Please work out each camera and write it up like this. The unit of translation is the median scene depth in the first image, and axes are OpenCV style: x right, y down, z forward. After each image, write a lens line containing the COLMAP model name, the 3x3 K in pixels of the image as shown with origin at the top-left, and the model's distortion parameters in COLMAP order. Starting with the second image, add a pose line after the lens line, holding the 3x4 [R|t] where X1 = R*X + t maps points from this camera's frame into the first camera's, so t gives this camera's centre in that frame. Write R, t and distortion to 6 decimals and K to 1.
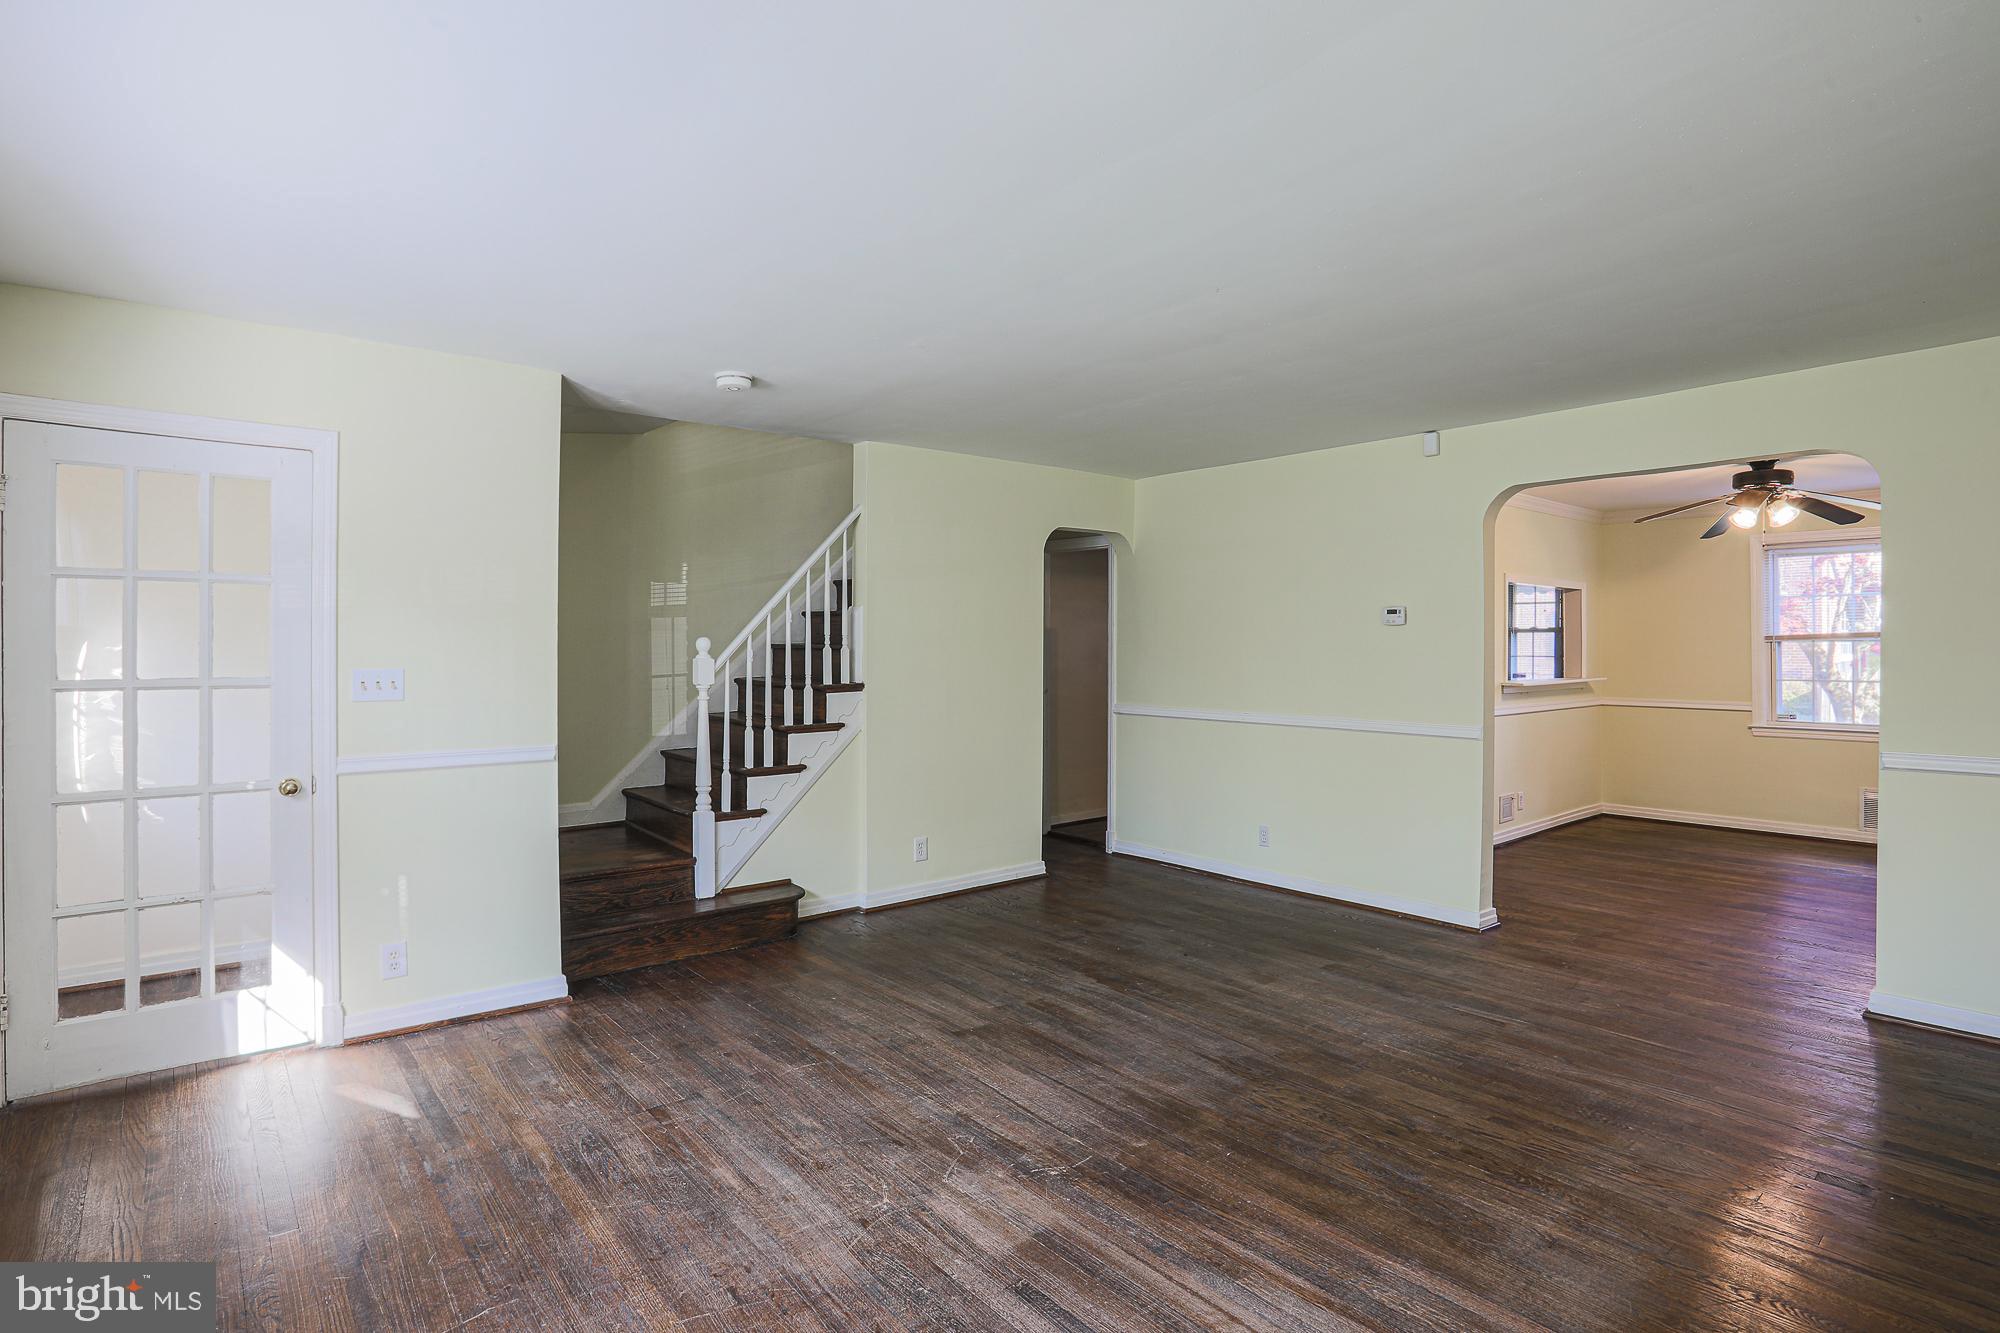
lens RADIAL K [[1029.8, 0, 998.5], [0, 1029.8, 645.3], [0, 0, 1]] dist [-0.067778, 0.036416]
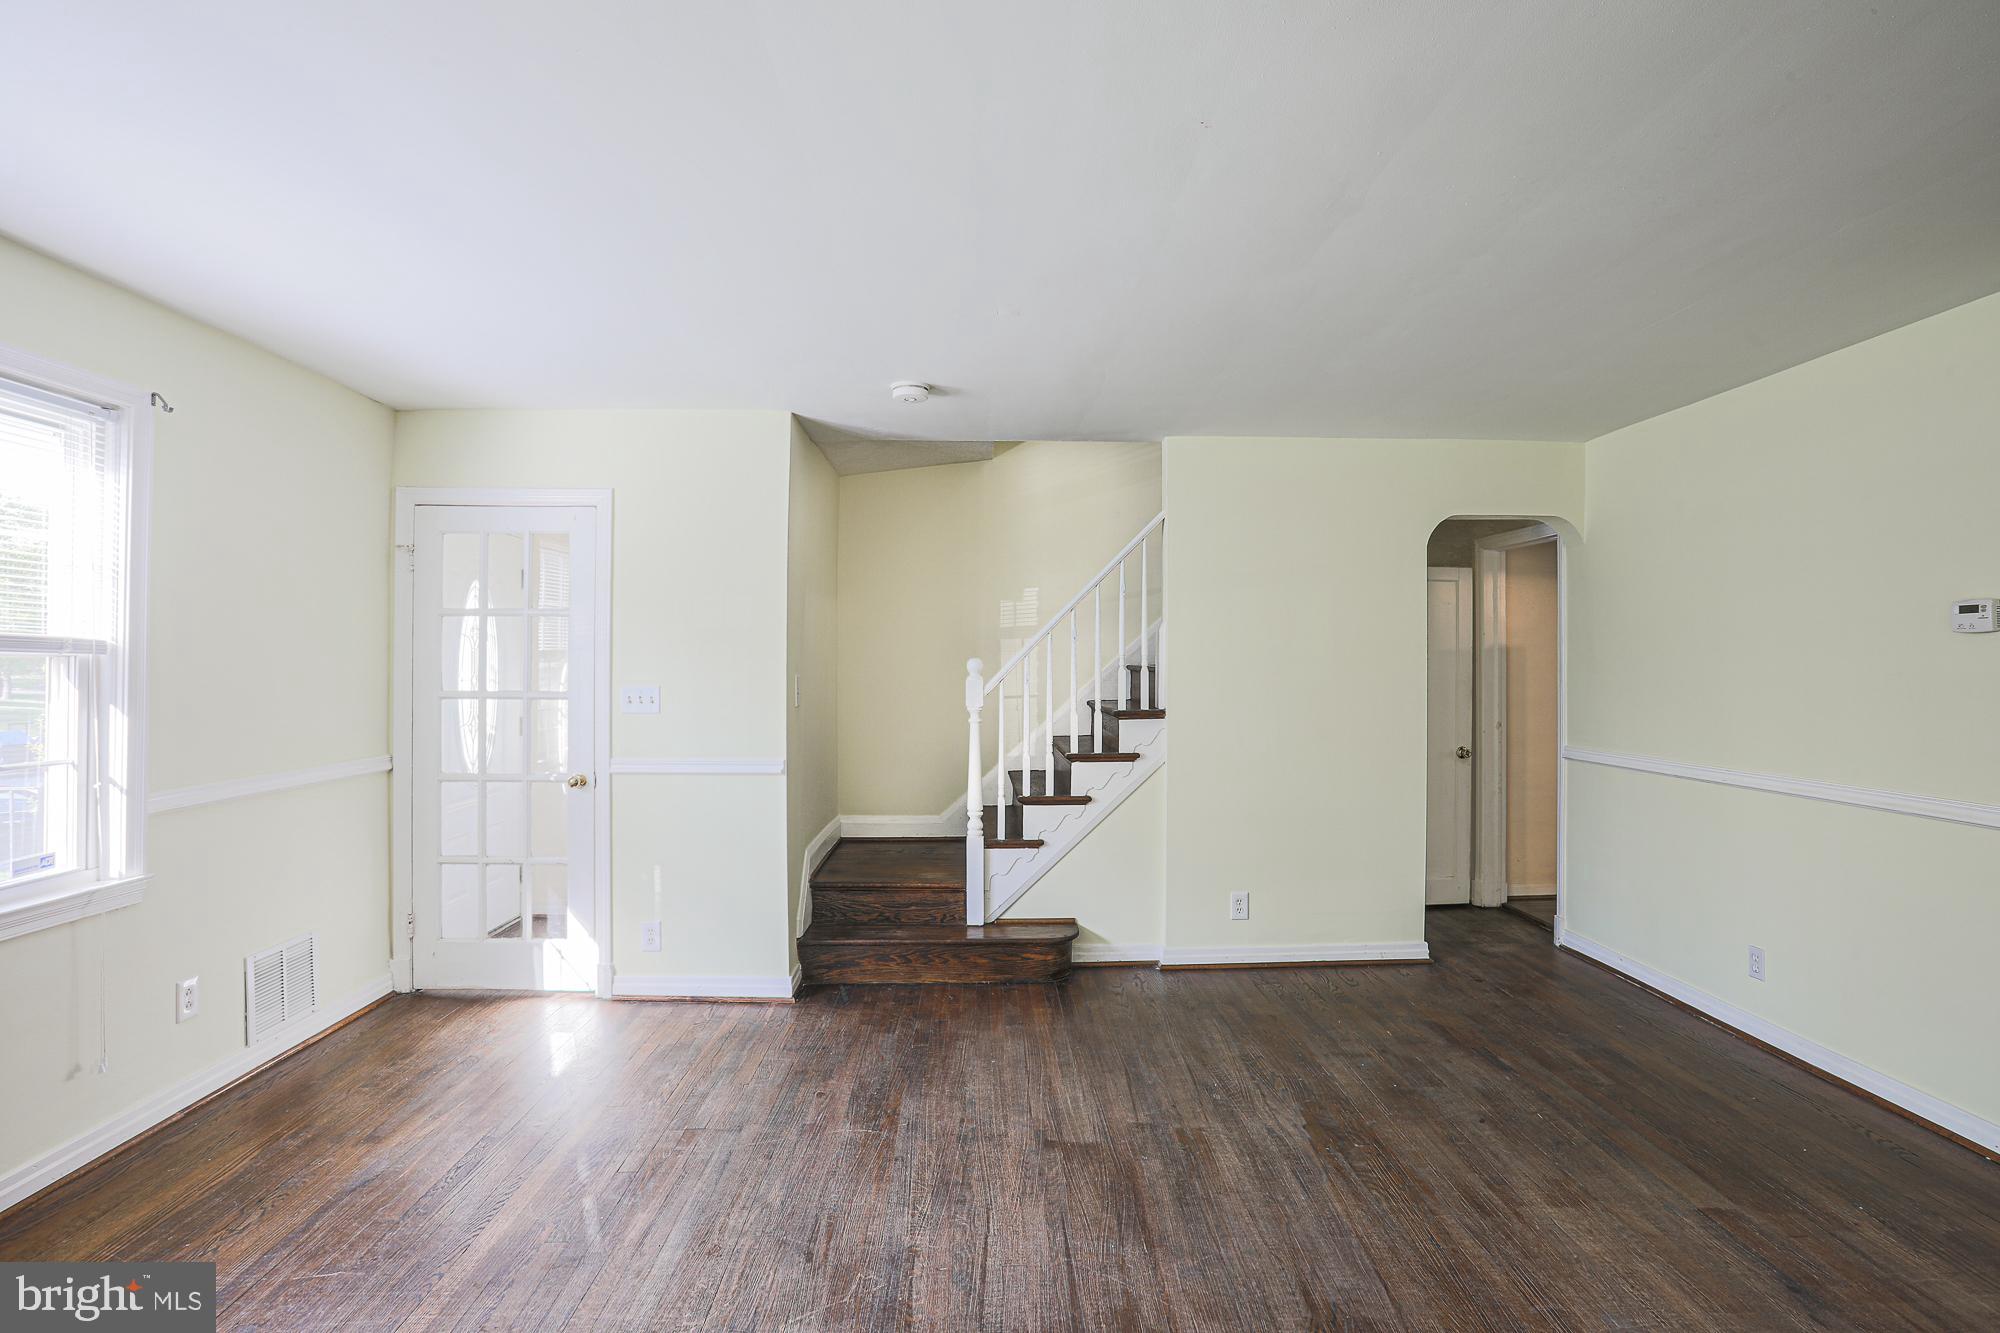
lens RADIAL K [[978.9, 0, 993.5], [0, 978.9, 654.2], [0, 0, 1]] dist [-0.068830, 0.033654]
pose [[0.782989, -0.005475, -0.622011, 0.340890], [-0.001721, 0.999938, -0.010967, -0.001671], [0.622033, 0.009657, 0.782931, 0.307367]]
